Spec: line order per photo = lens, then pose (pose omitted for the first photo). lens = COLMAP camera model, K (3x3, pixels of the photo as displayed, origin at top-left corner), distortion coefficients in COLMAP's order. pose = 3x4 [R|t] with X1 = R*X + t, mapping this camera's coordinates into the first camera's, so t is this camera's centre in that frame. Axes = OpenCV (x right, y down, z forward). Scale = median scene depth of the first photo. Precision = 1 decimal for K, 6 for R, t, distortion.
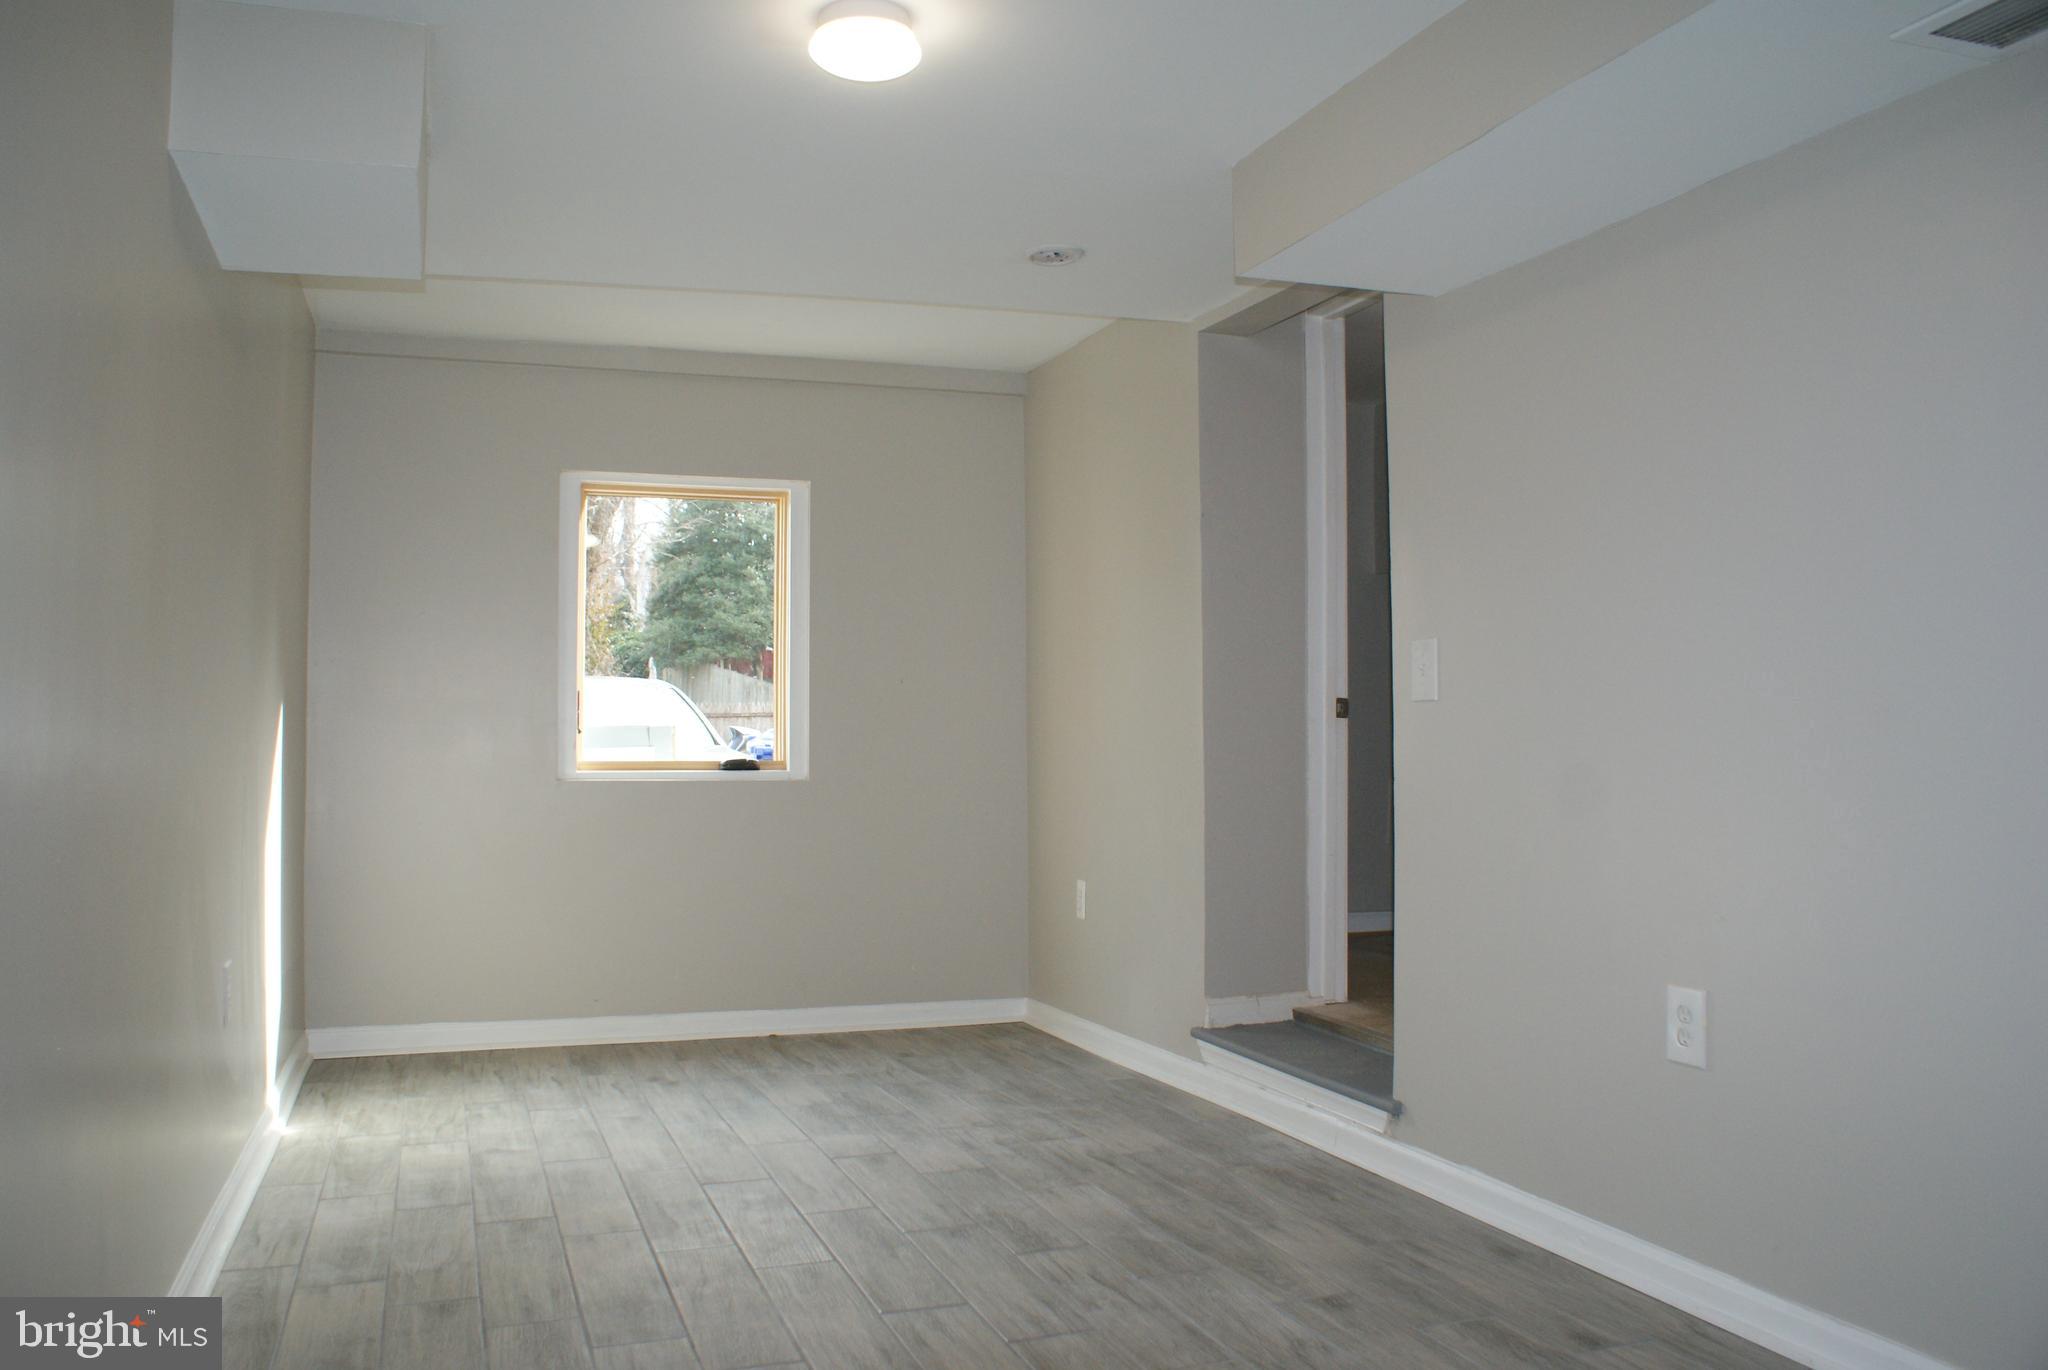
lens RADIAL K [[1629.4, 0, 1023.3], [0, 1629.4, 687.0], [0, 0, 1]] dist [-0.155213, 0.131310]
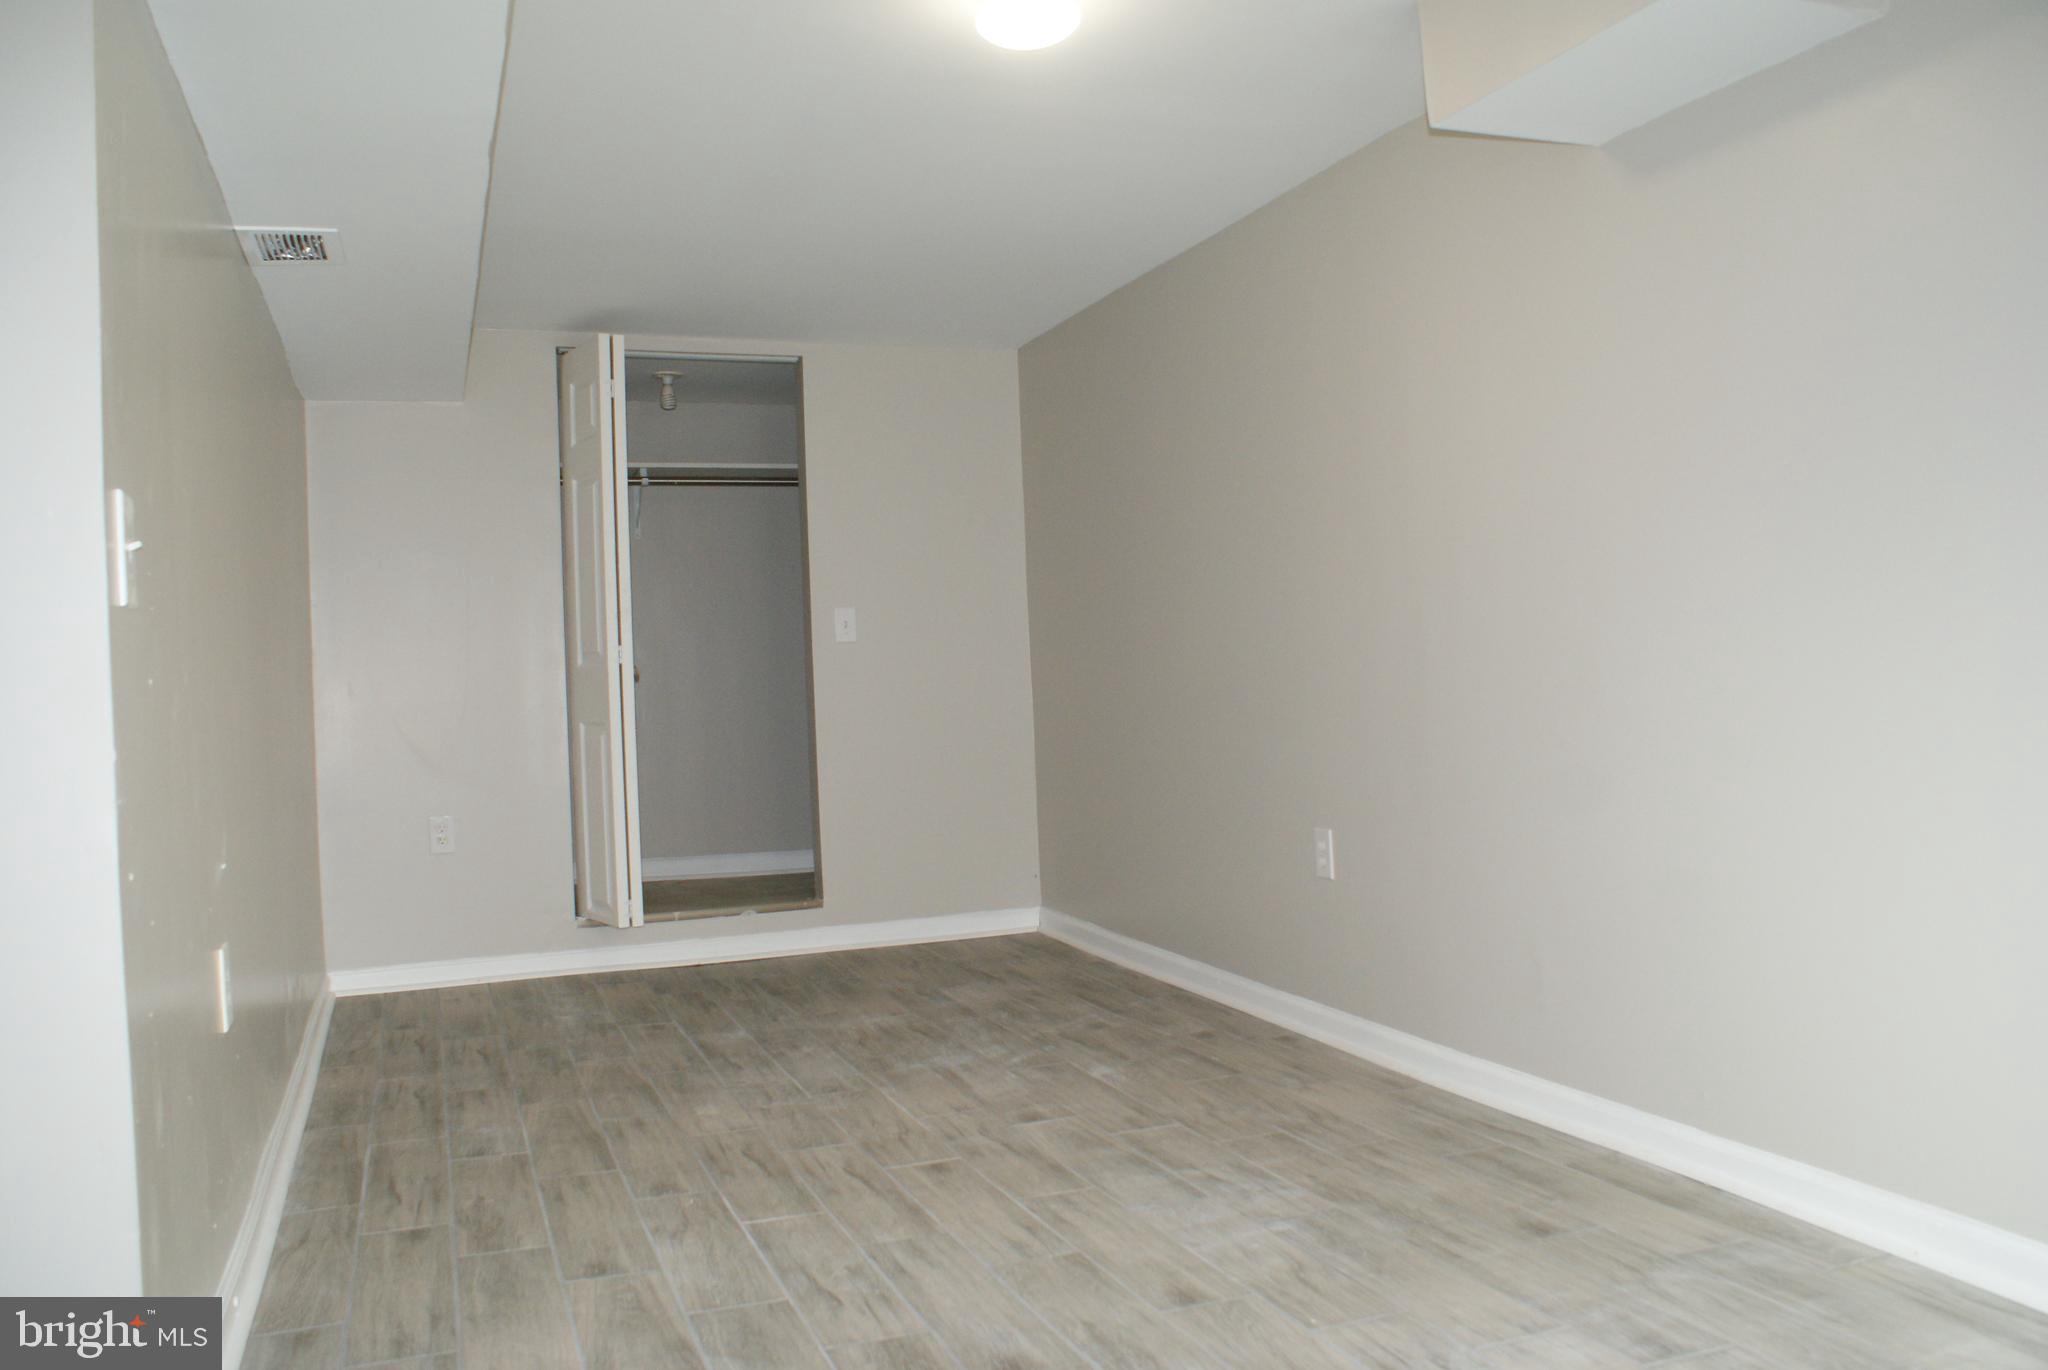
lens RADIAL K [[1629.4, 0, 1024.8], [0, 1629.4, 684.2], [0, 0, 1]] dist [-0.155213, 0.131310]
pose [[-0.999026, 0.042927, -0.010176, -0.059455], [0.043244, 0.998512, -0.033236, 0.081000], [0.008734, -0.033644, -0.999396, 1.885367]]
